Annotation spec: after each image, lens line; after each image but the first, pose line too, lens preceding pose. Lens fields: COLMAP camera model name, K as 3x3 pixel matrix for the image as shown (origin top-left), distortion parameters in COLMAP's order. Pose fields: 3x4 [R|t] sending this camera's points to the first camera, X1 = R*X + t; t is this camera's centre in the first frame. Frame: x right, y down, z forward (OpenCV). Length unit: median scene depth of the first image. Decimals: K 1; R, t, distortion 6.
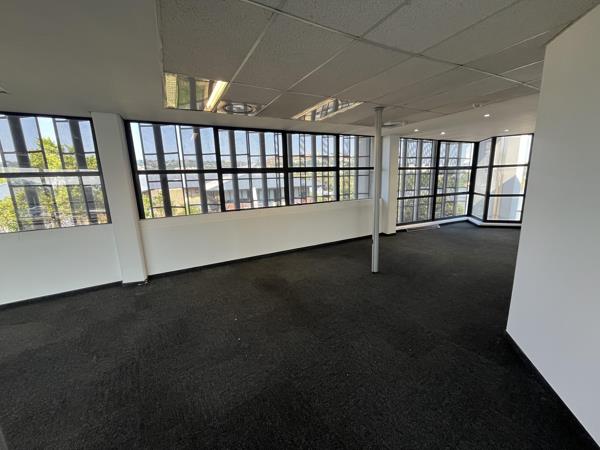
lens RADIAL K [[241.1, 0, 301.3], [0, 241.1, 221.5], [0, 0, 1]] dist [0.000626, 0.000382]
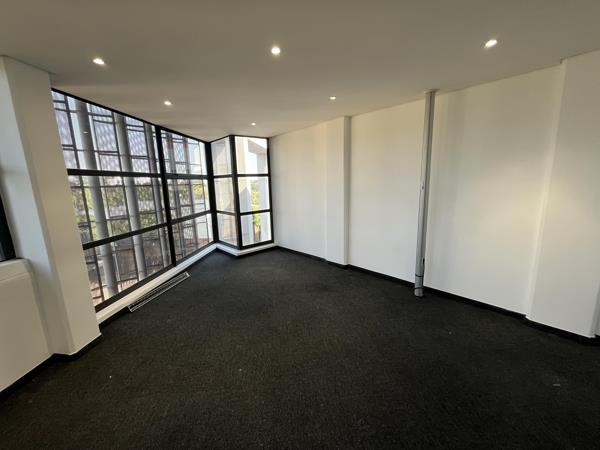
lens RADIAL K [[241.1, 0, 298.3], [0, 241.1, 223.0], [0, 0, 1]] dist [0.000626, 0.000382]
pose [[0.493088, -0.139764, 0.858679, 0.214117], [0.178514, 0.982263, 0.057370, -0.087748], [-0.851468, 0.124998, 0.509292, 0.449925]]
